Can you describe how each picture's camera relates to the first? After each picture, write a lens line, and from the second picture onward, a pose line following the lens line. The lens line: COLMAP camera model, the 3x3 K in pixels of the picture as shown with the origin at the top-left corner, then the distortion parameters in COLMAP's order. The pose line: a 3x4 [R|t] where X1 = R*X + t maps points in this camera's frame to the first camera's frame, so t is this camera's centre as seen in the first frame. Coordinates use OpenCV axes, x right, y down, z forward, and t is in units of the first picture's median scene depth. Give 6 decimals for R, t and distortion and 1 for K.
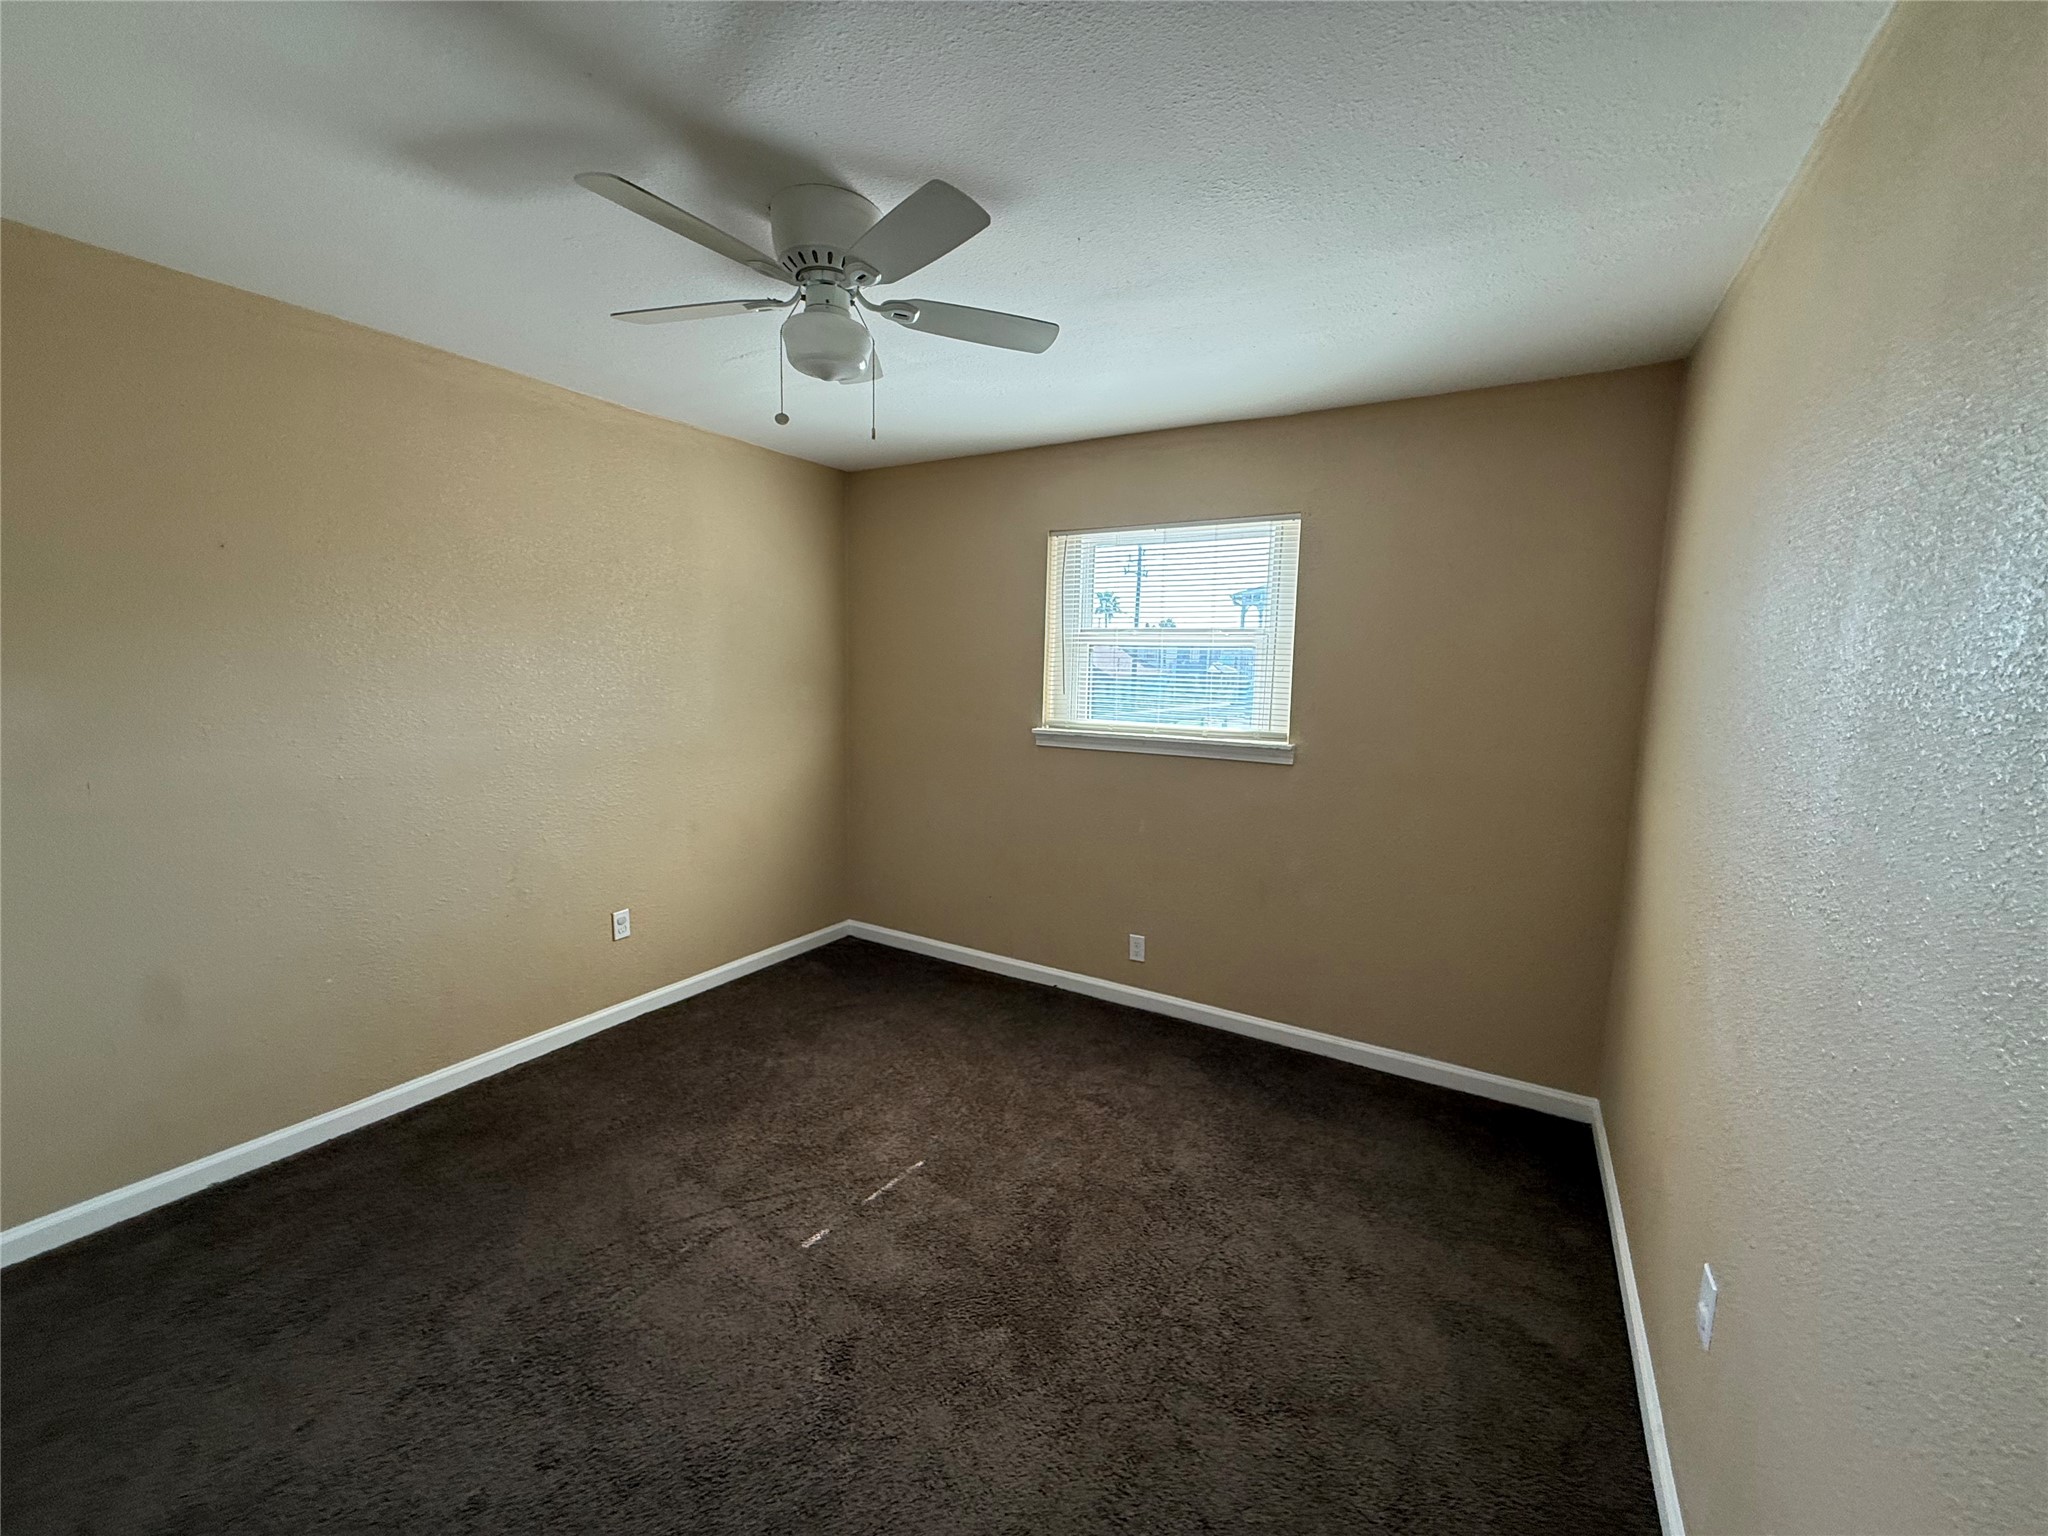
lens RADIAL K [[821.1, 0, 1015.4], [0, 821.1, 769.0], [0, 0, 1]] dist [0.000255, 0.000456]
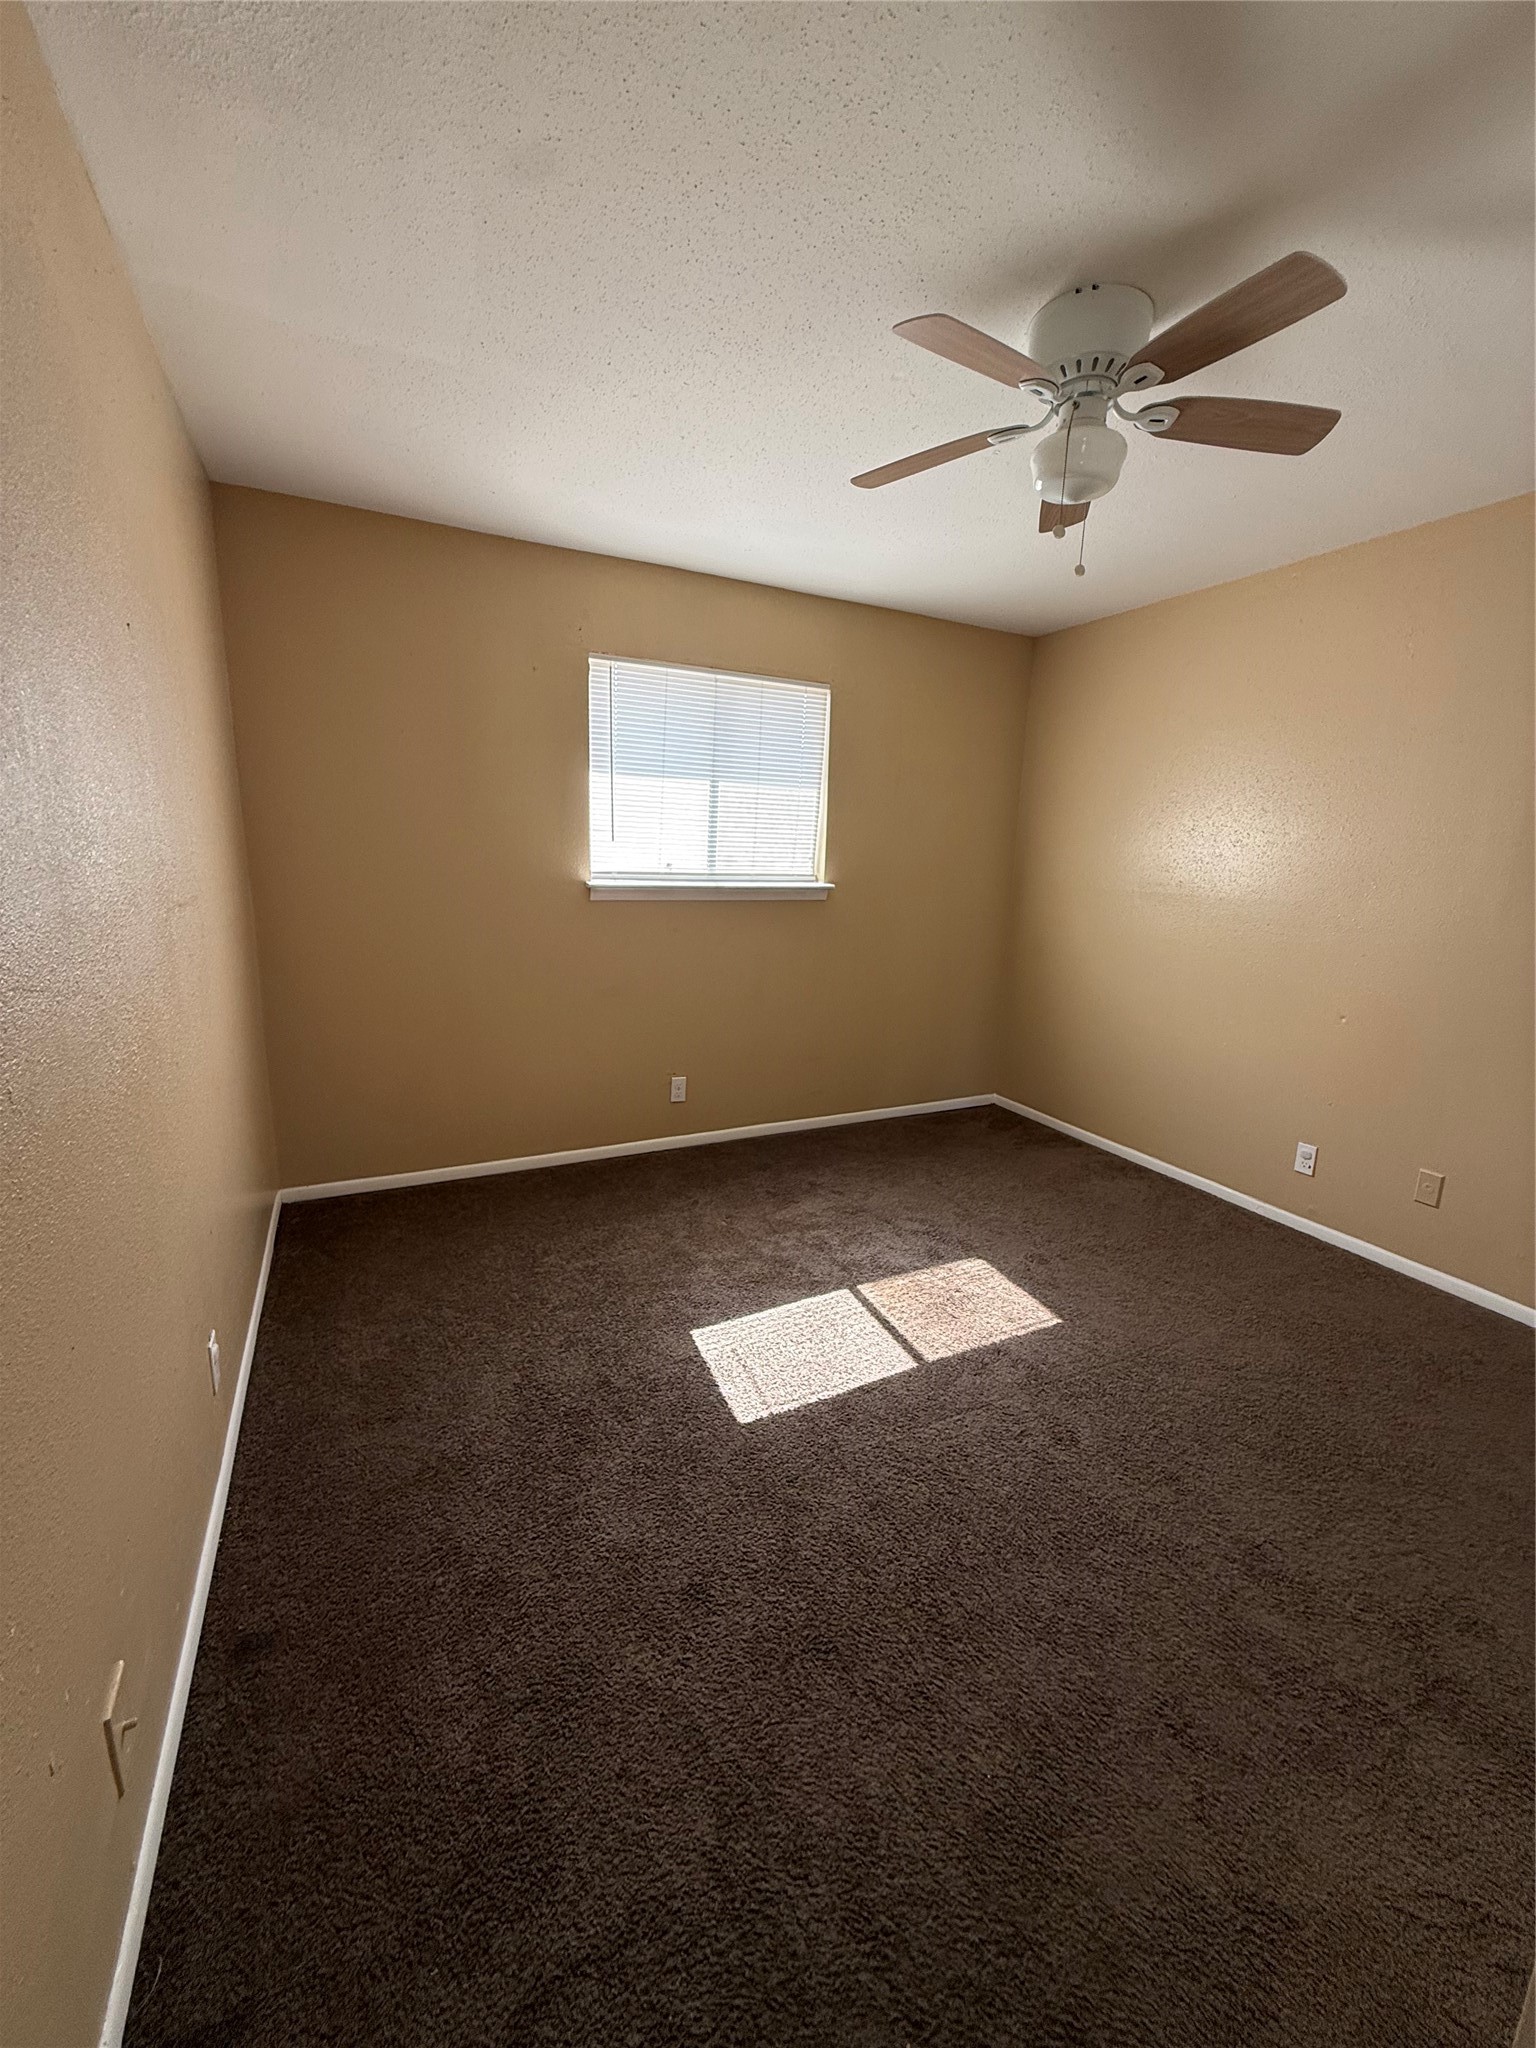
lens RADIAL K [[818.3, 0, 768.3], [0, 818.3, 1016.6], [0, 0, 1]] dist [-0.000974, 0.000604]
pose [[0.537797, -0.169076, 0.825946, -0.730588], [0.094857, 0.985598, 0.139994, -0.013006], [-0.837721, 0.003058, 0.546090, 0.417863]]
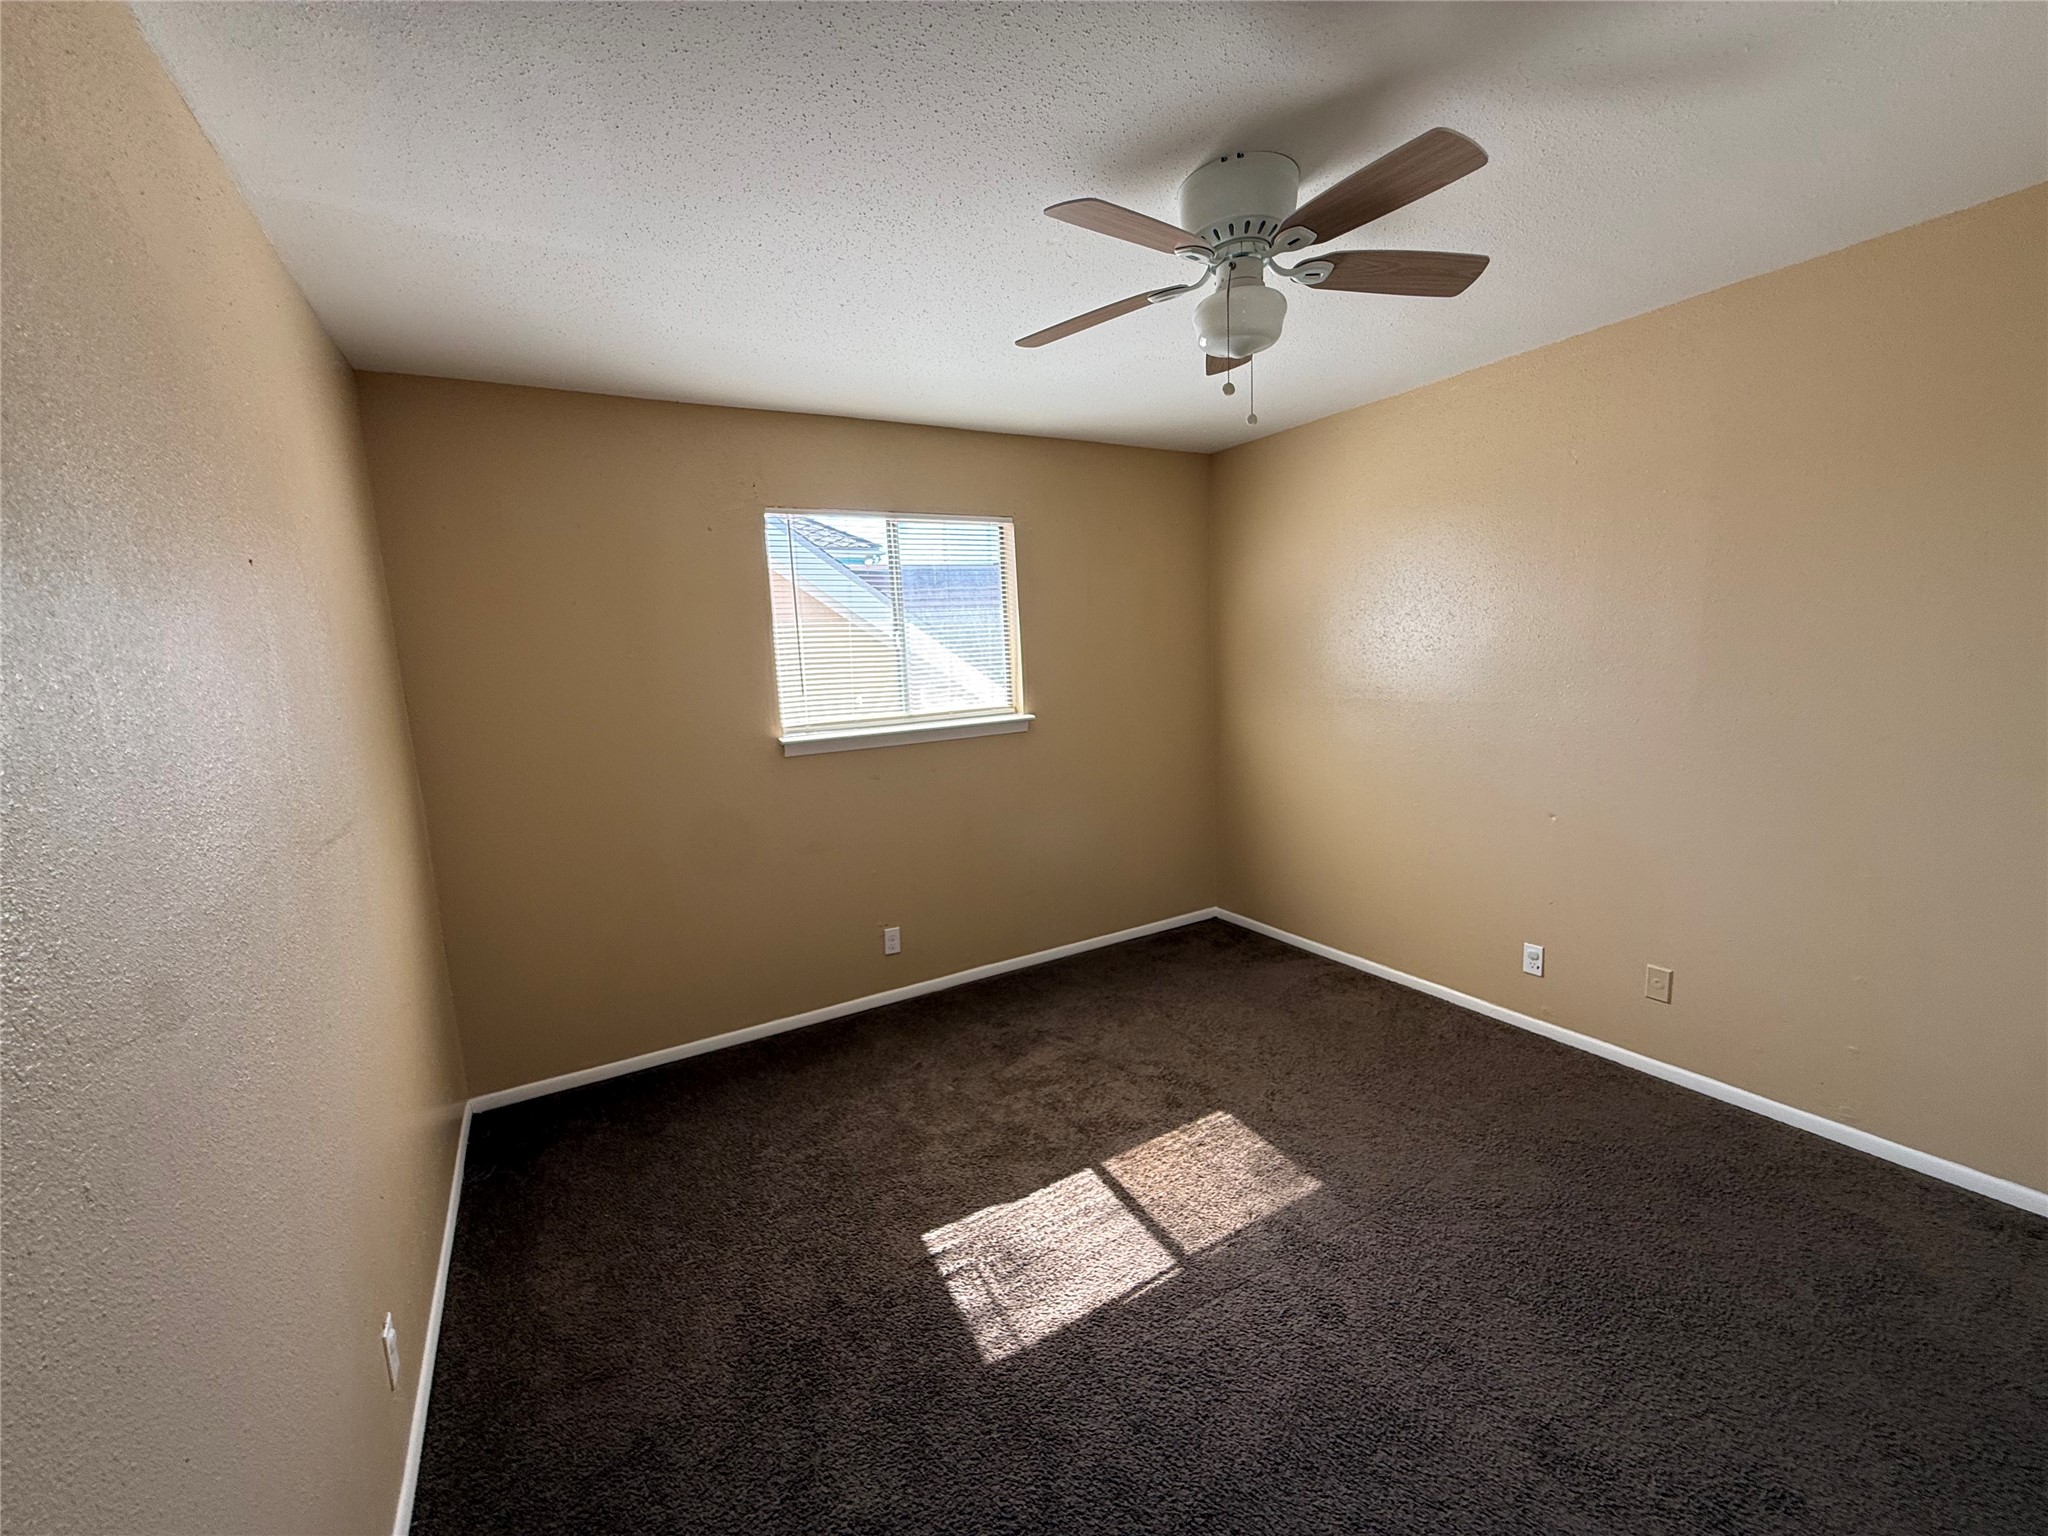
lens RADIAL K [[821.1, 0, 1015.4], [0, 821.1, 769.0], [0, 0, 1]] dist [0.000255, 0.000456]
pose [[0.484802, -0.167785, 0.858379, -0.698877], [0.174762, 0.980219, 0.092897, -0.064475], [-0.856986, 0.104975, 0.504535, 0.425221]]
